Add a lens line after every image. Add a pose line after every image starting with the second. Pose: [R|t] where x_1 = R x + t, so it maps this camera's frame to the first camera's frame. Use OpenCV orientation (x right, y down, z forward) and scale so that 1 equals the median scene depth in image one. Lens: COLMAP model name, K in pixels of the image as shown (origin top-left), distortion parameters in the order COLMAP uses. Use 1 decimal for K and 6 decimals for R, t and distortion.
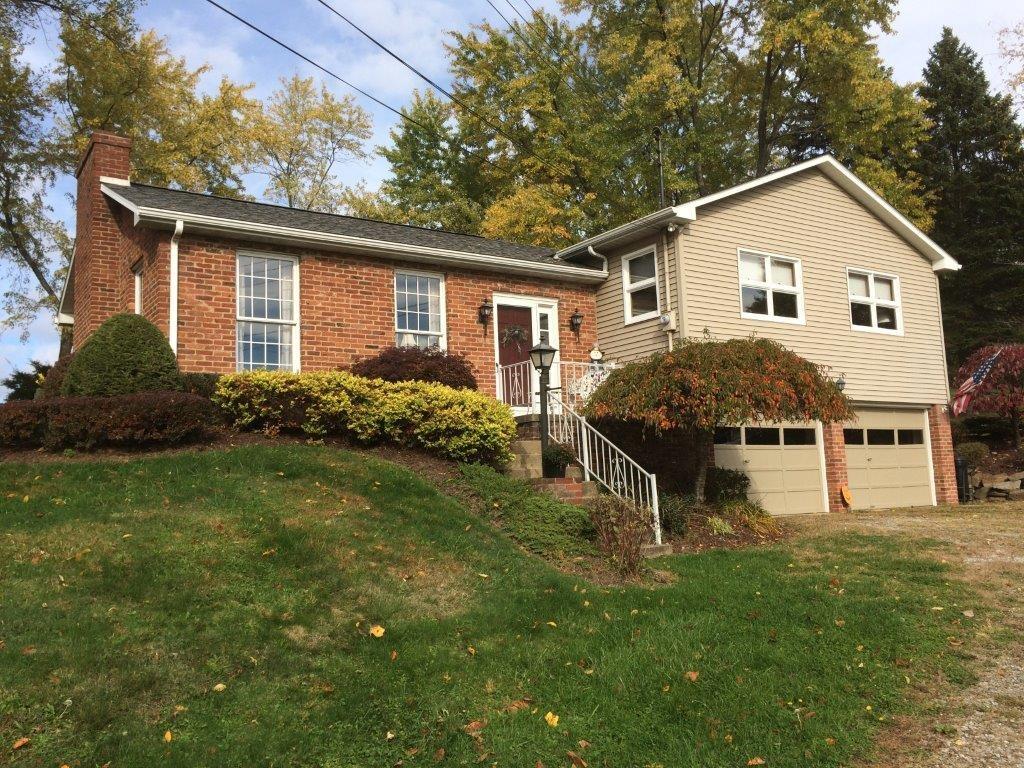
lens RADIAL K [[861.6, 0, 512.0], [0, 861.6, 384.0], [0, 0, 1]] dist [0.070253, 0.000506]
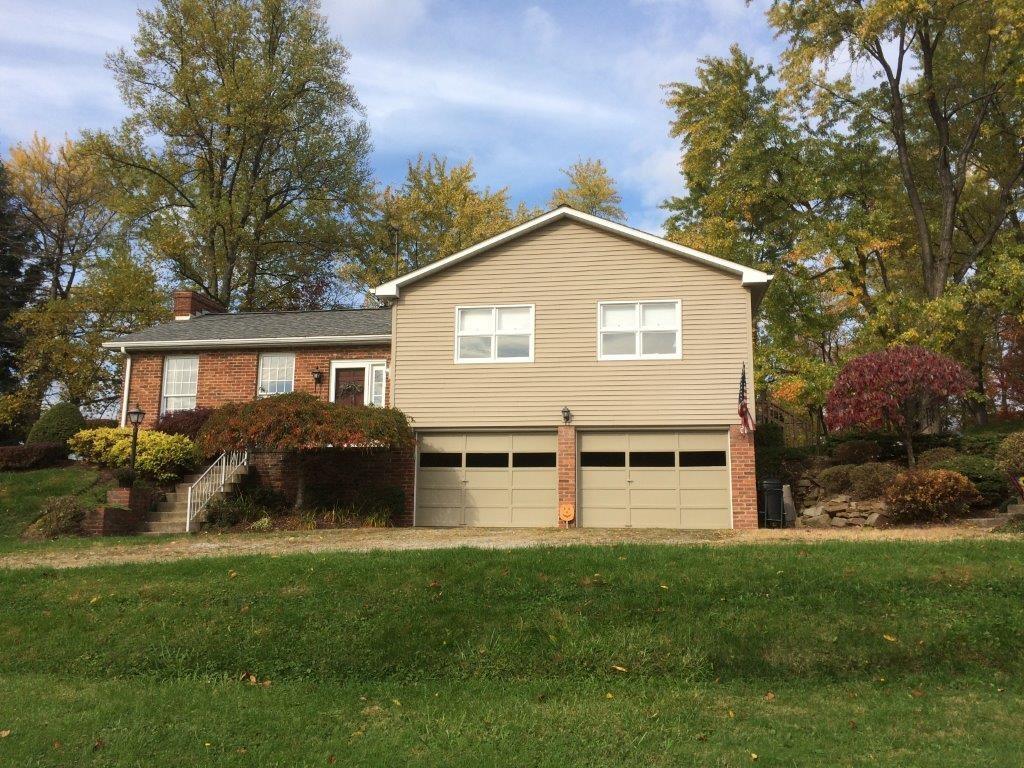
lens RADIAL K [[861.6, 0, 512.0], [0, 861.6, 384.0], [0, 0, 1]] dist [0.070253, 0.000506]
pose [[0.734727, -0.068567, -0.674889, 1.090174], [0.047348, 0.997636, -0.049812, 0.016219], [0.676708, 0.004644, 0.736236, 0.148365]]
